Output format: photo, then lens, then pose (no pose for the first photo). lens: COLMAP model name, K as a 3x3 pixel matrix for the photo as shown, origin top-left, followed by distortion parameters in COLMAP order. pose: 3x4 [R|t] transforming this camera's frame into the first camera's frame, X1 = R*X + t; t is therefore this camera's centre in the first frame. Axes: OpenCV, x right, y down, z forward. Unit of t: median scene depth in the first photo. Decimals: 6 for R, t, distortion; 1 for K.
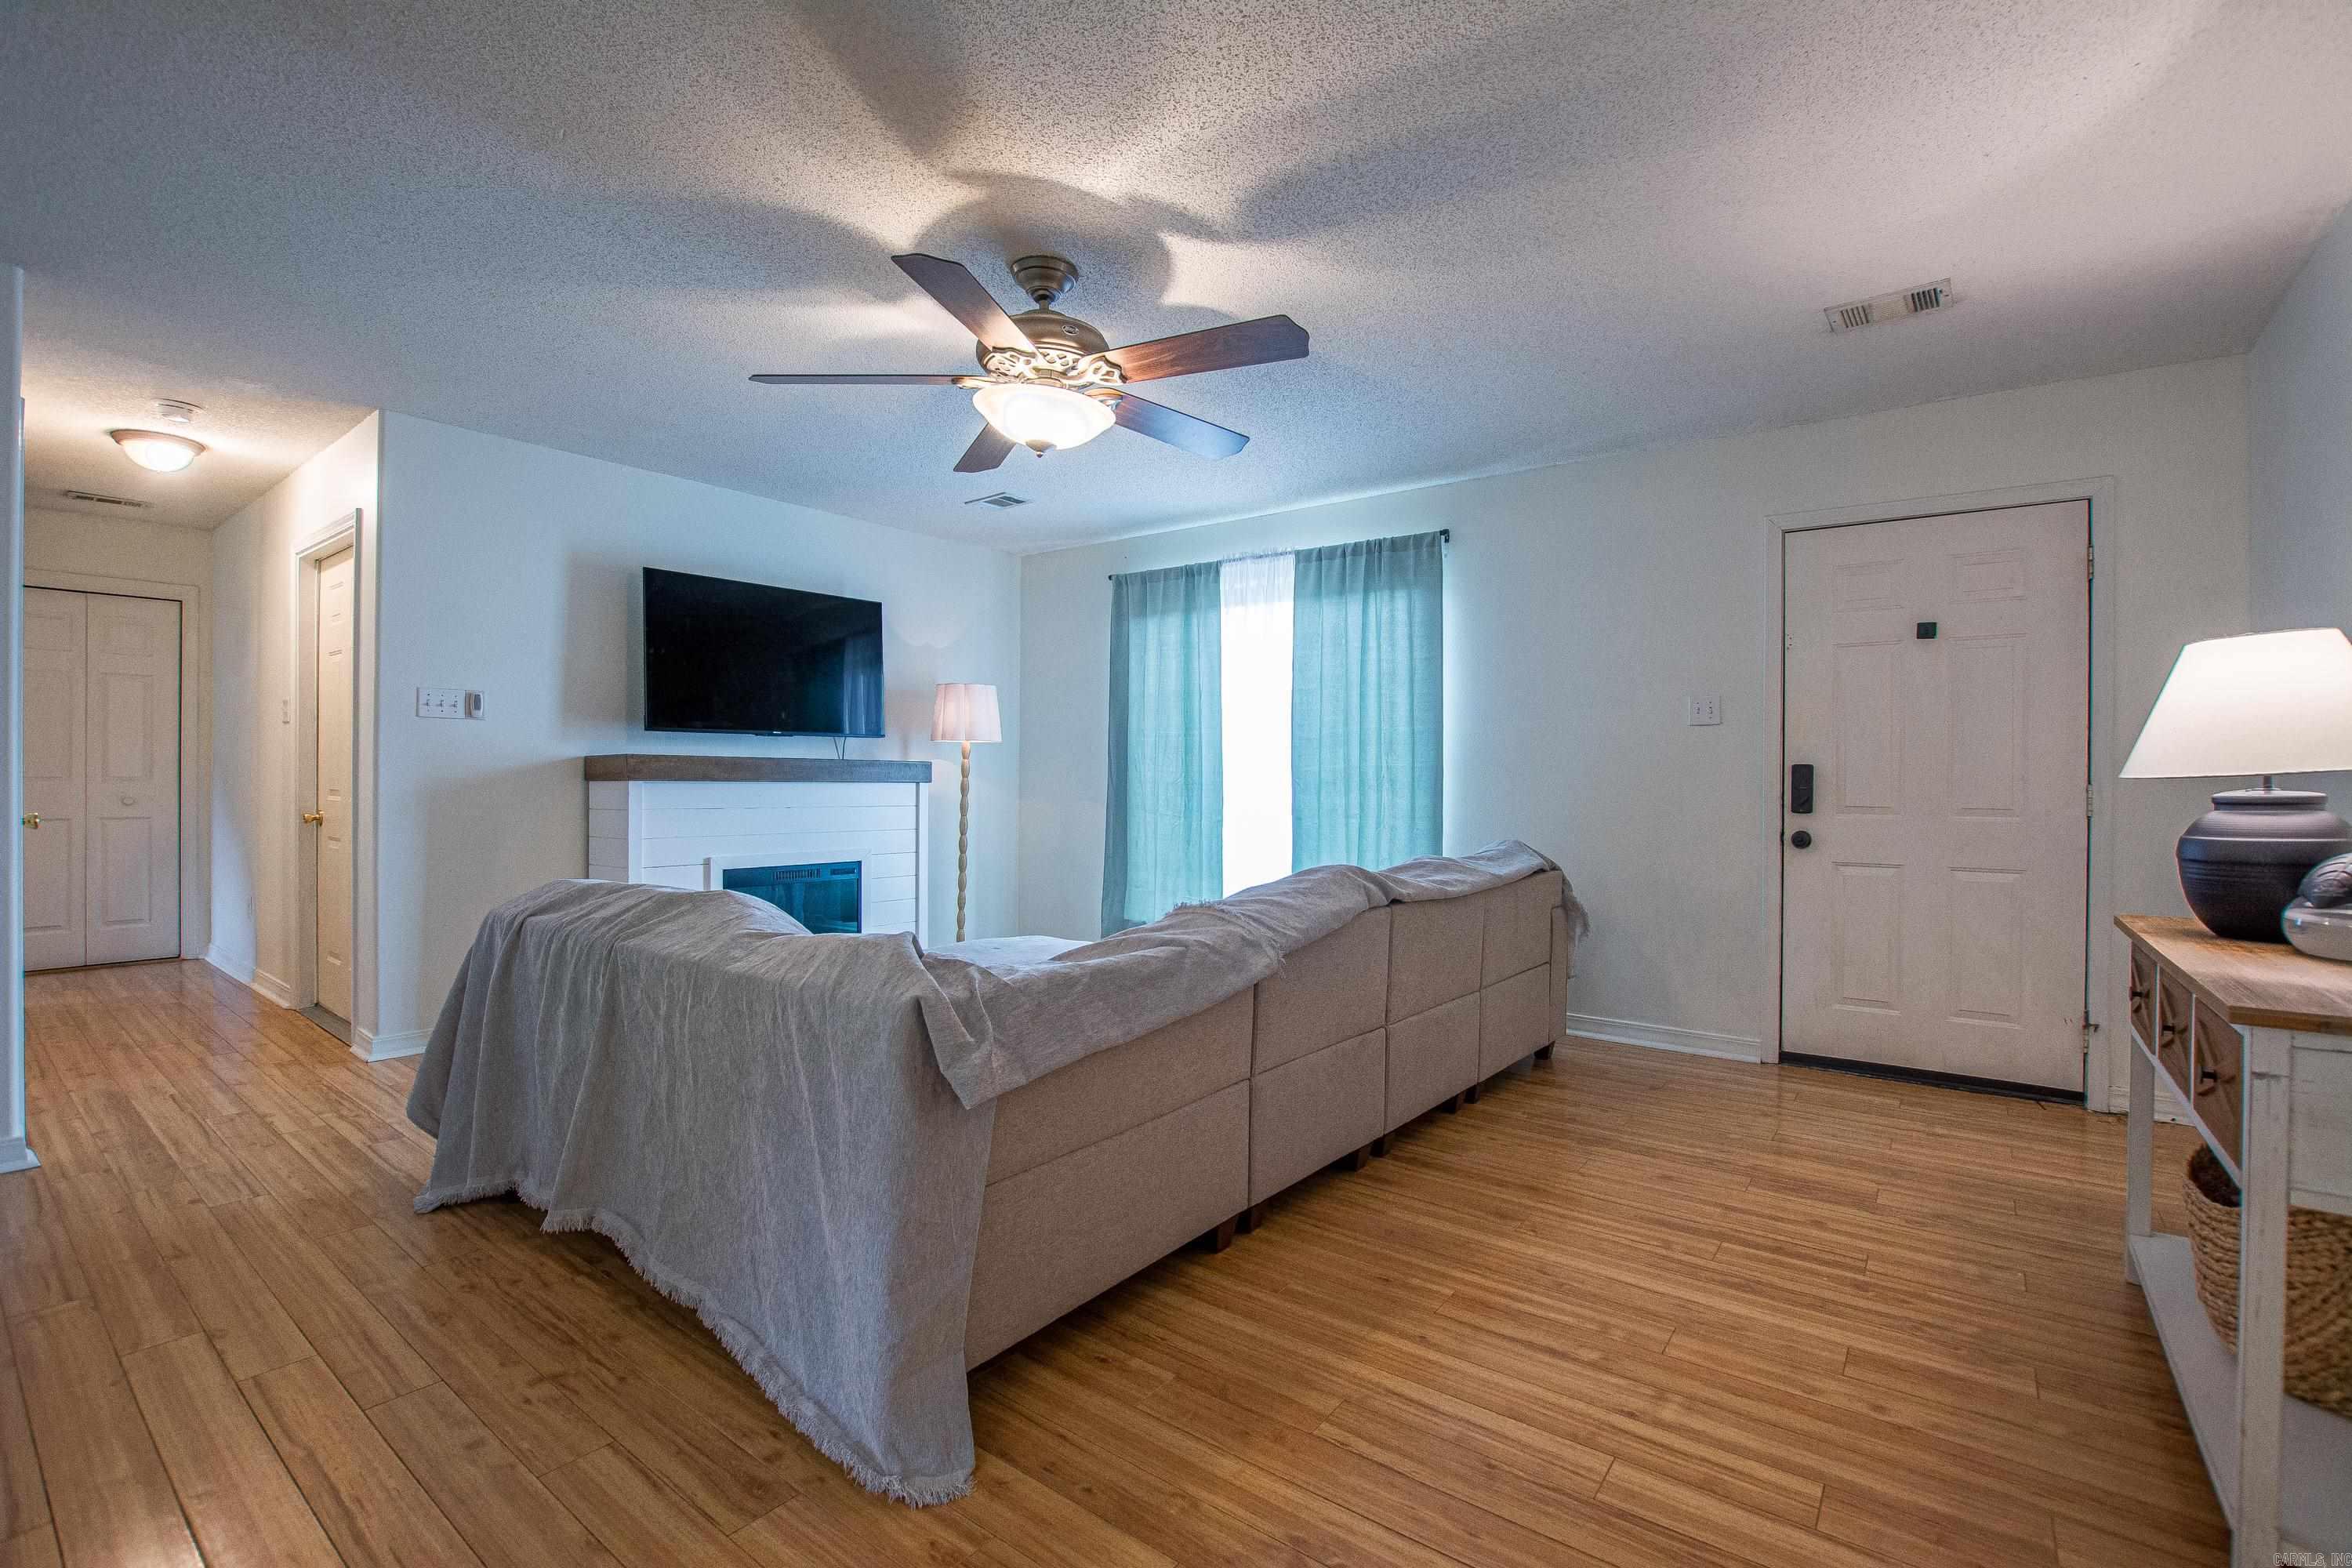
lens RADIAL K [[1036.8, 0, 1189.7], [0, 1036.8, 778.7], [0, 0, 1]] dist [-0.034372, 0.004533]
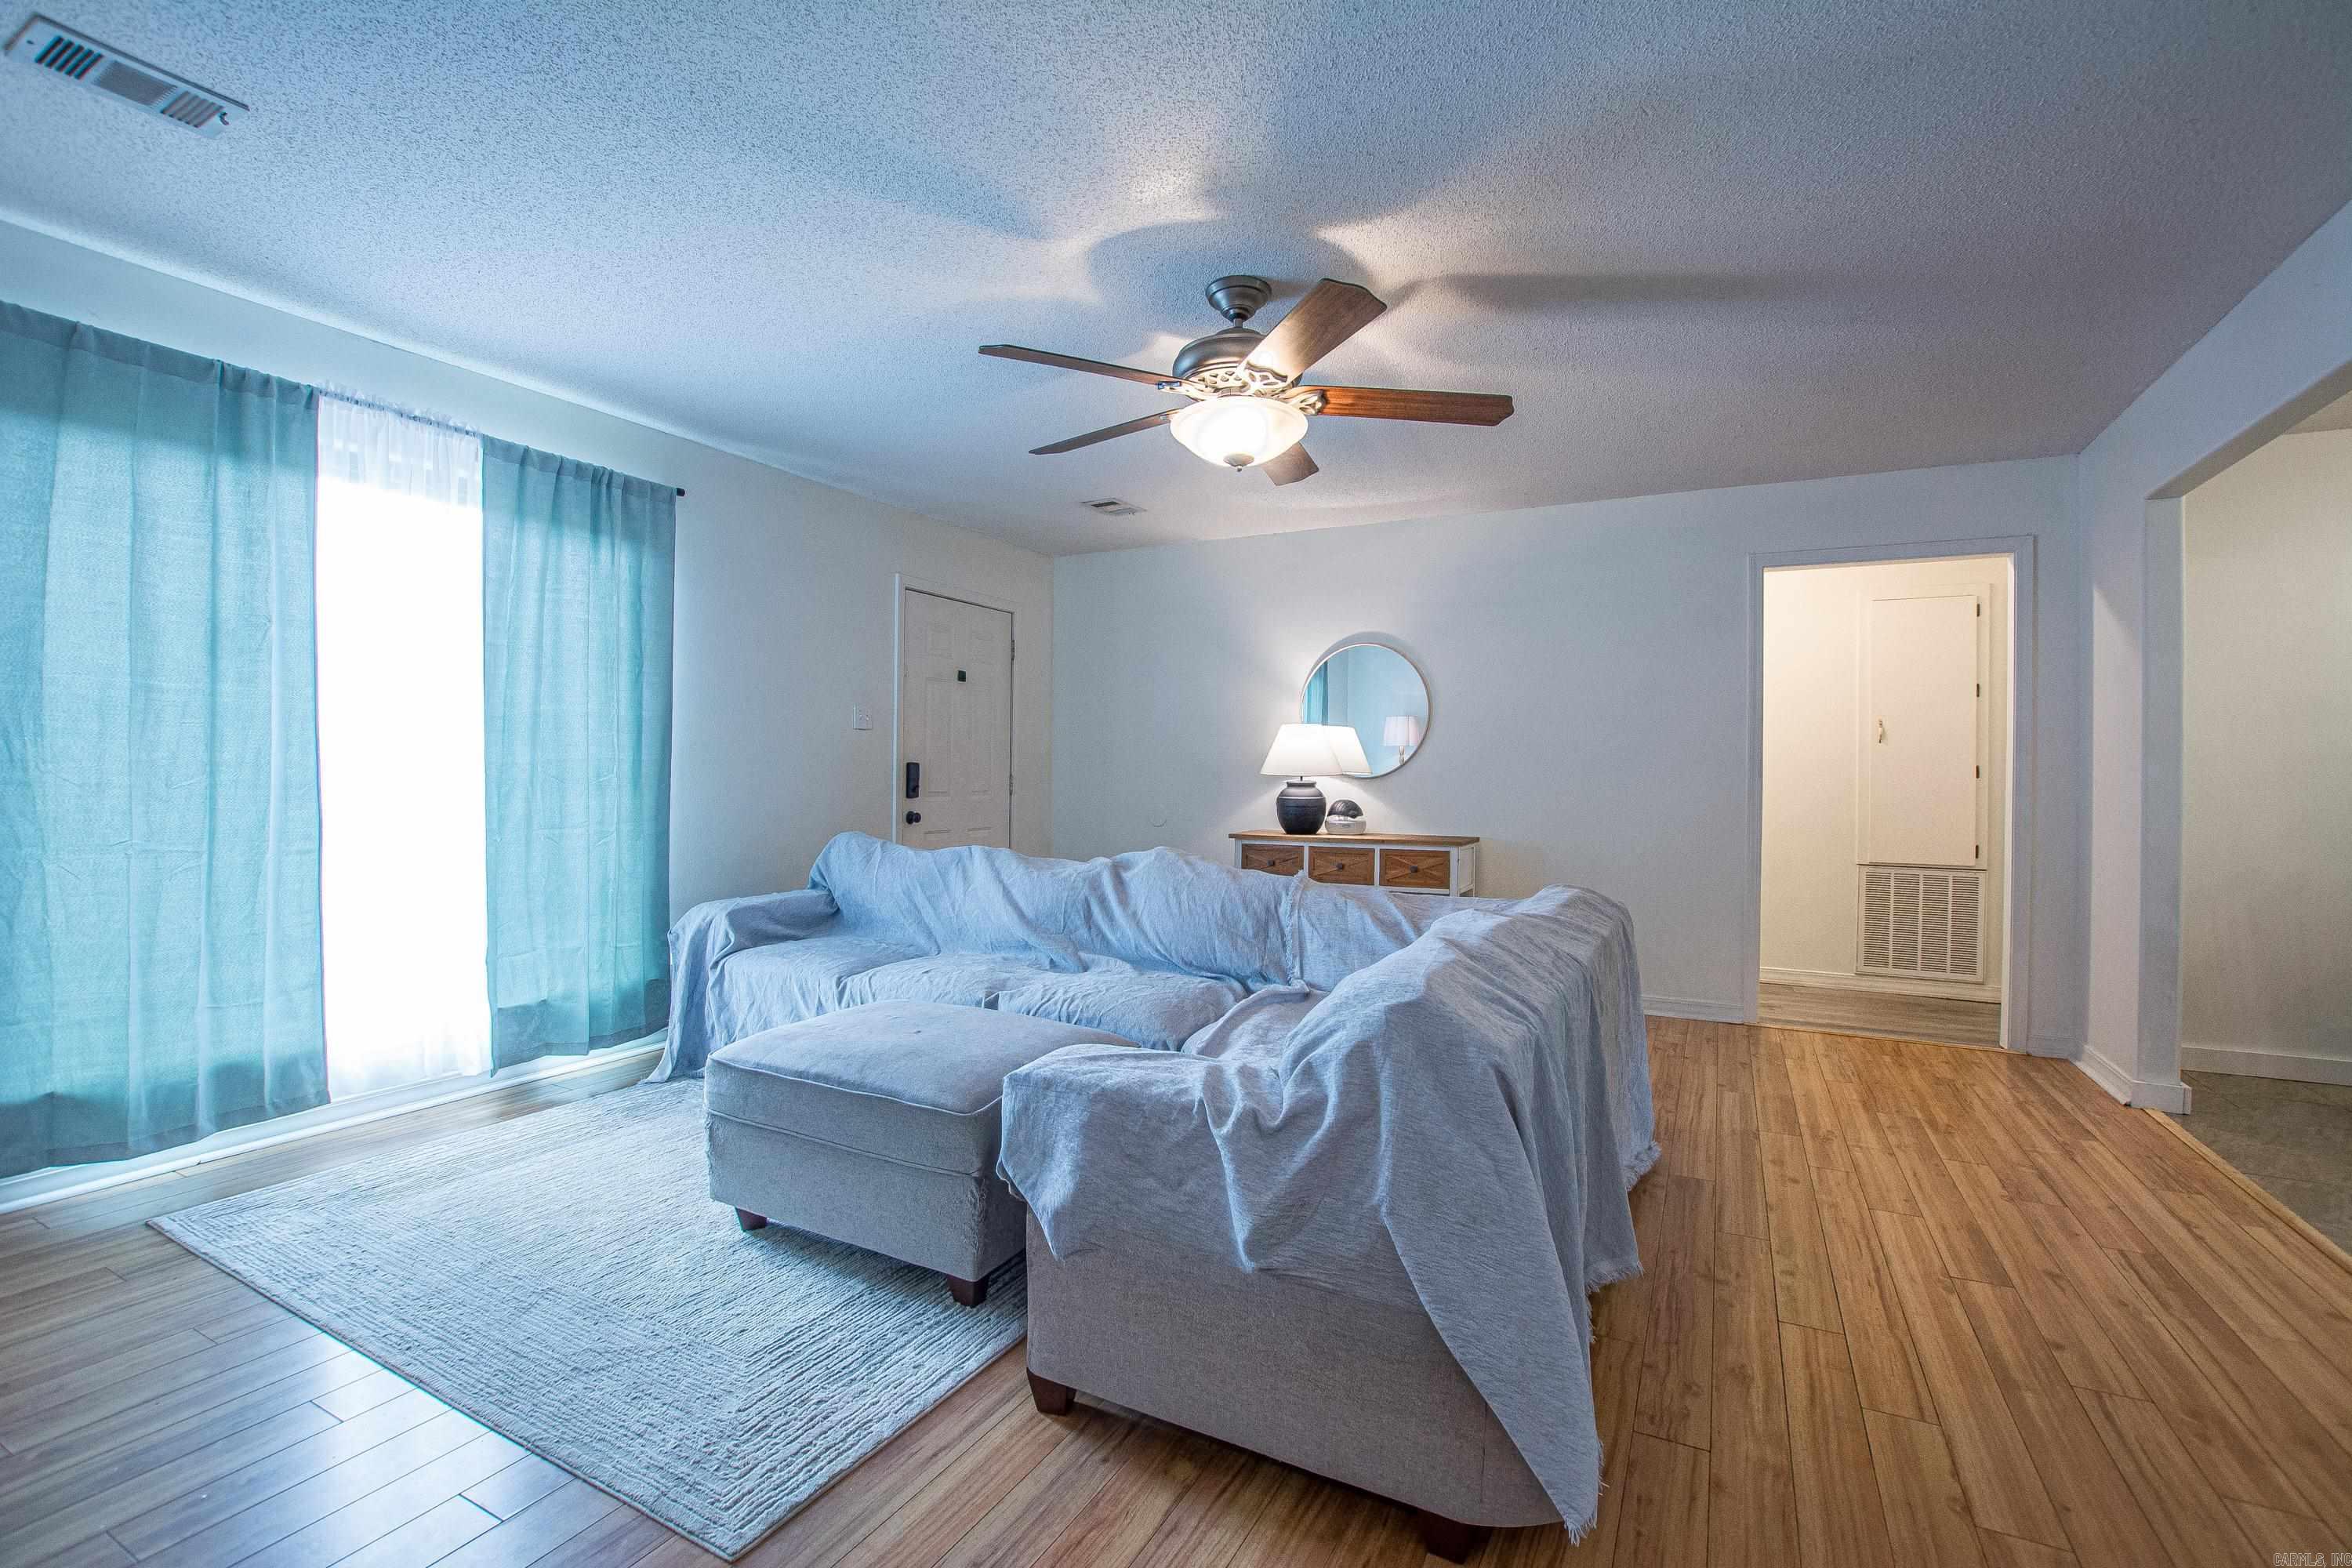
lens RADIAL K [[1036.8, 0, 1189.7], [0, 1036.8, 778.7], [0, 0, 1]] dist [-0.034372, 0.004533]
pose [[-0.166613, -0.014897, 0.985910, -0.725933], [-0.007005, 0.999879, 0.013924, -0.012403], [-0.985997, -0.004586, -0.166698, 0.765624]]
